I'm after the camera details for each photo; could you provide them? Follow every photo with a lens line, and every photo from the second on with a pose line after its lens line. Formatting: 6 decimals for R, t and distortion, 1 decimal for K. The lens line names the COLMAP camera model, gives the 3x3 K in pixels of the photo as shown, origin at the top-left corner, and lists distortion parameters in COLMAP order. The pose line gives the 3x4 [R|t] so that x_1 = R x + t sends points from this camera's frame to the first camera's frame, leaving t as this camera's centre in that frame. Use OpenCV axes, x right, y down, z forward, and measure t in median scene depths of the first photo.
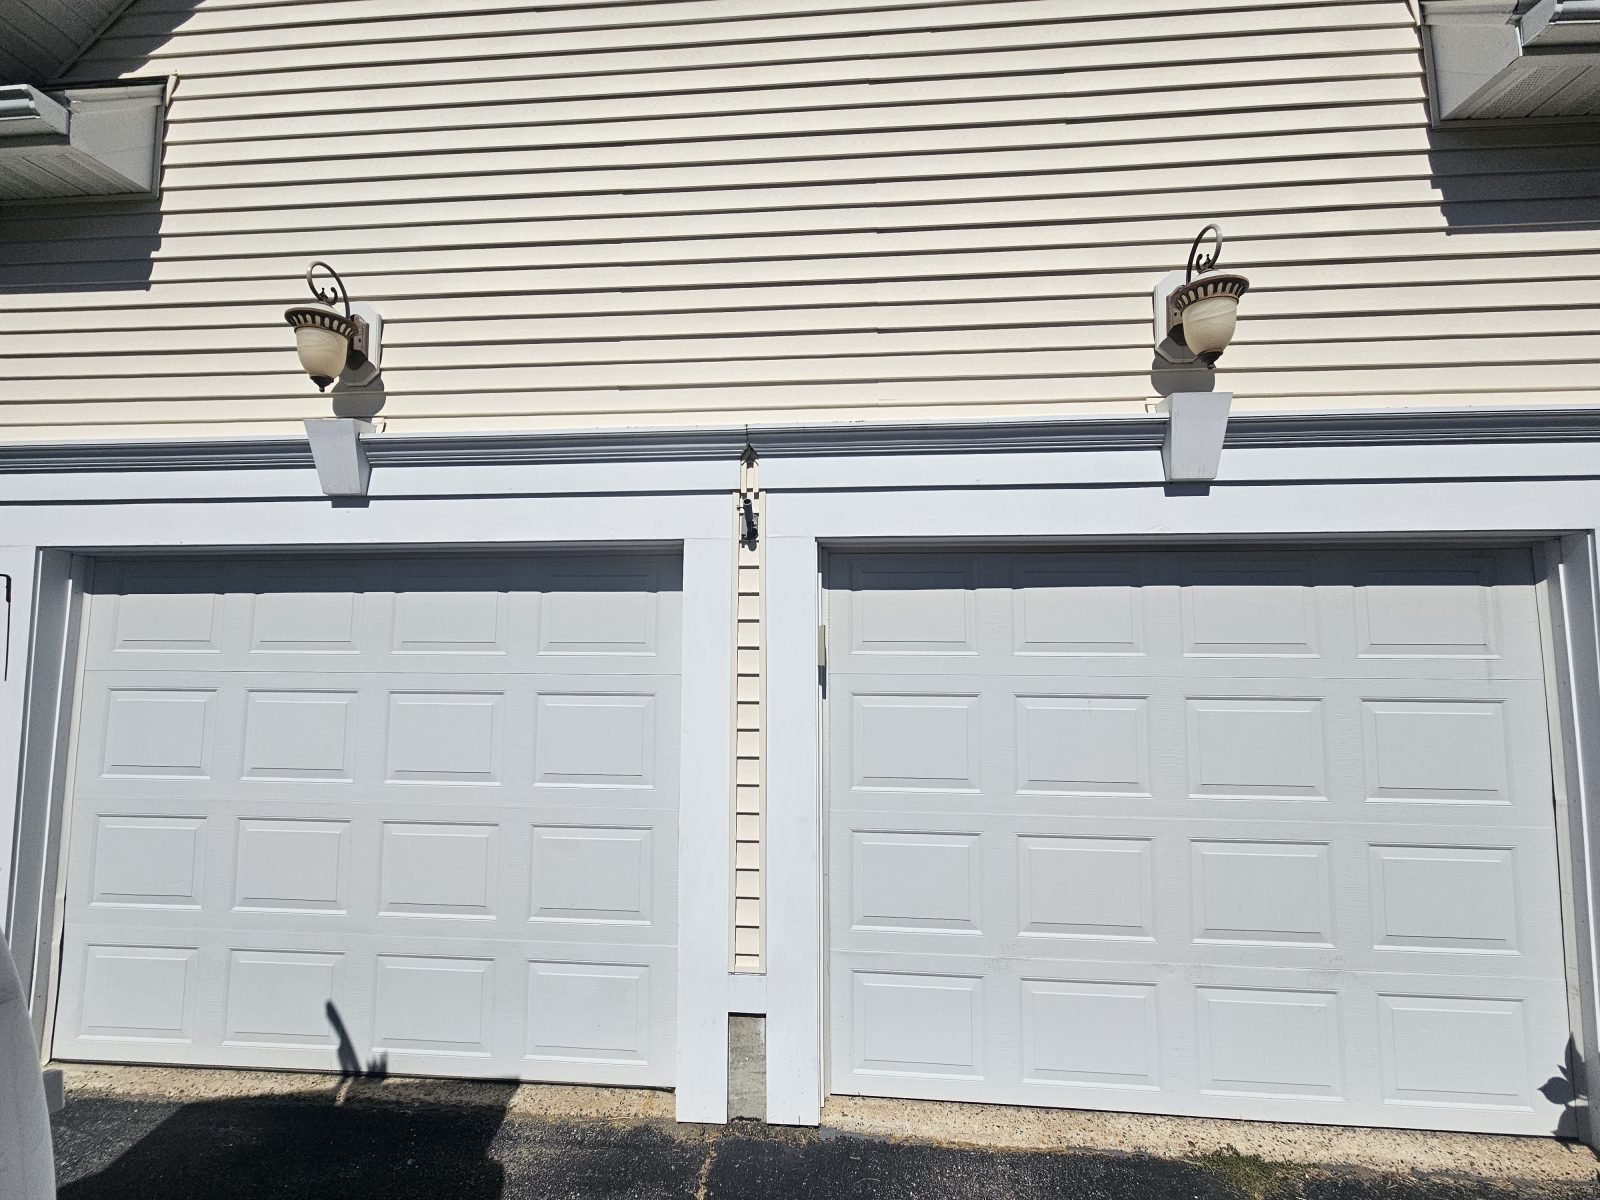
lens RADIAL K [[662.9, 0, 800.0], [0, 662.9, 600.0], [0, 0, 1]] dist [-0.002275, 0.000959]
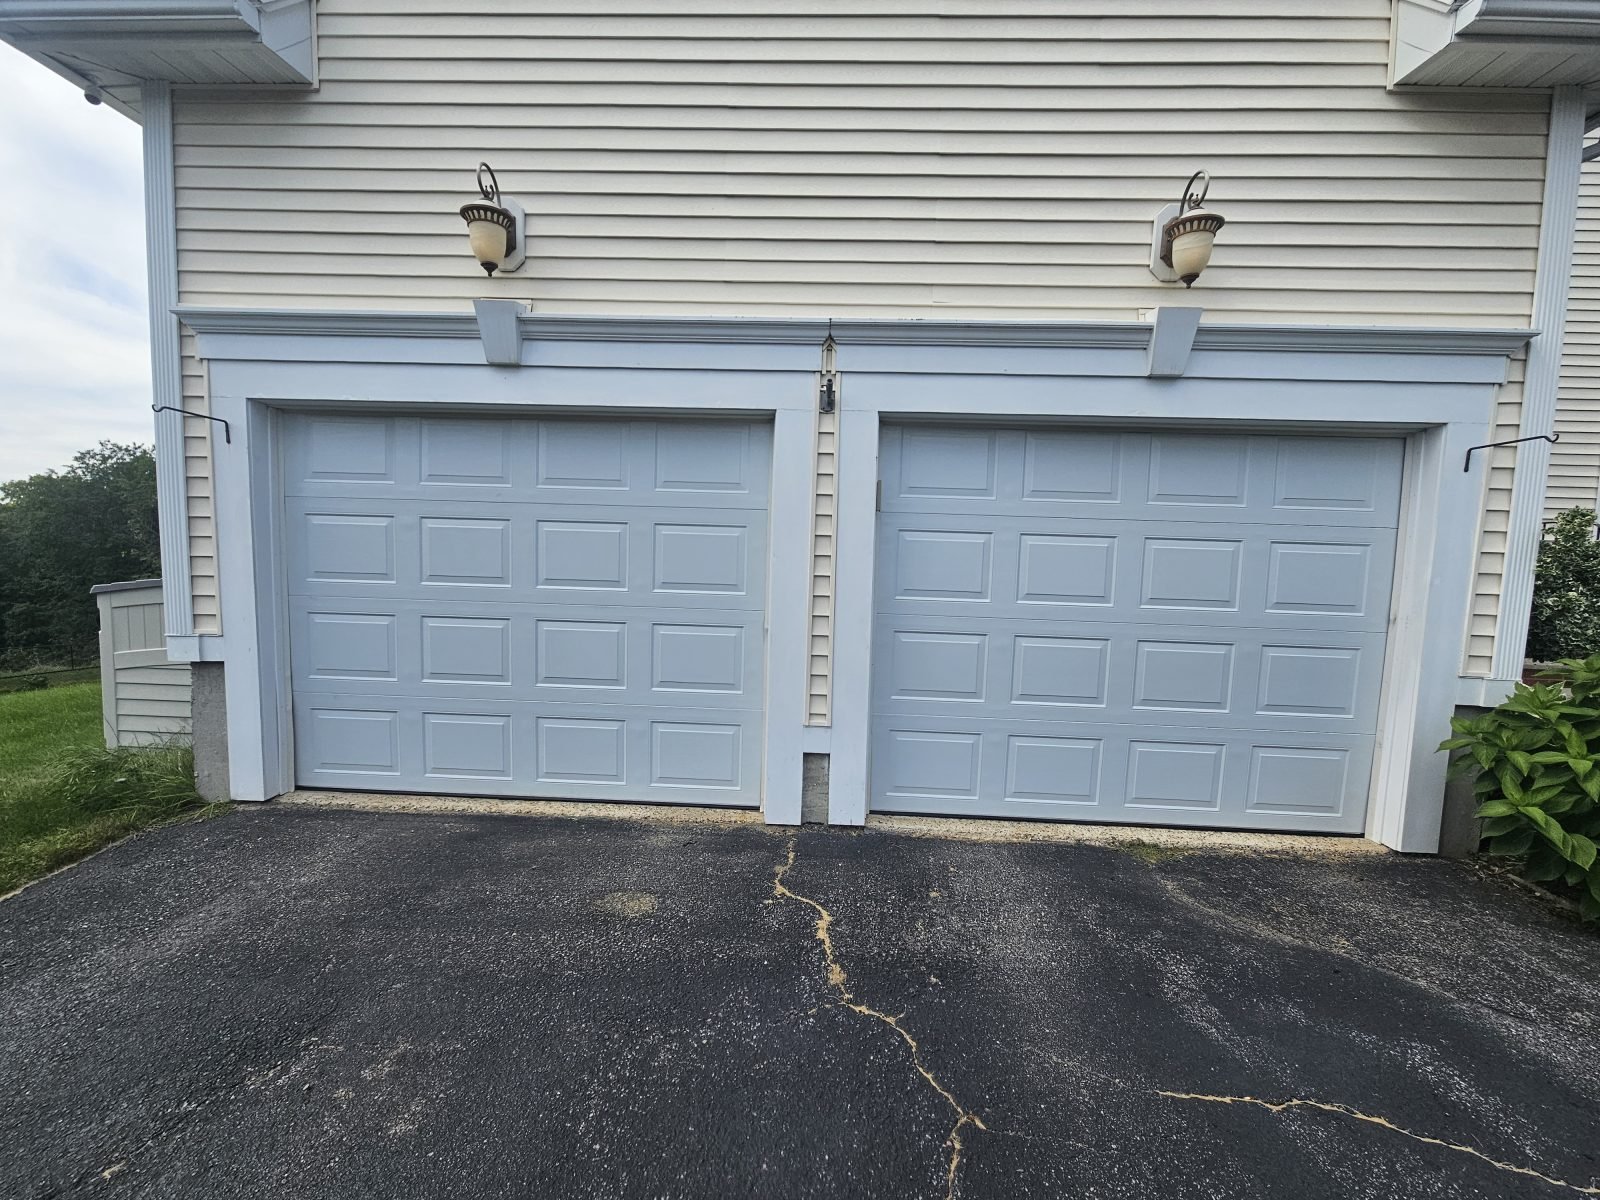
lens RADIAL K [[662.9, 0, 800.0], [0, 662.9, 600.0], [0, 0, 1]] dist [-0.002275, 0.000959]
pose [[0.999027, 0.024402, 0.036726, -0.174144], [-0.029853, 0.987292, 0.156089, 0.076104], [-0.032450, -0.157033, 0.987060, -0.348355]]
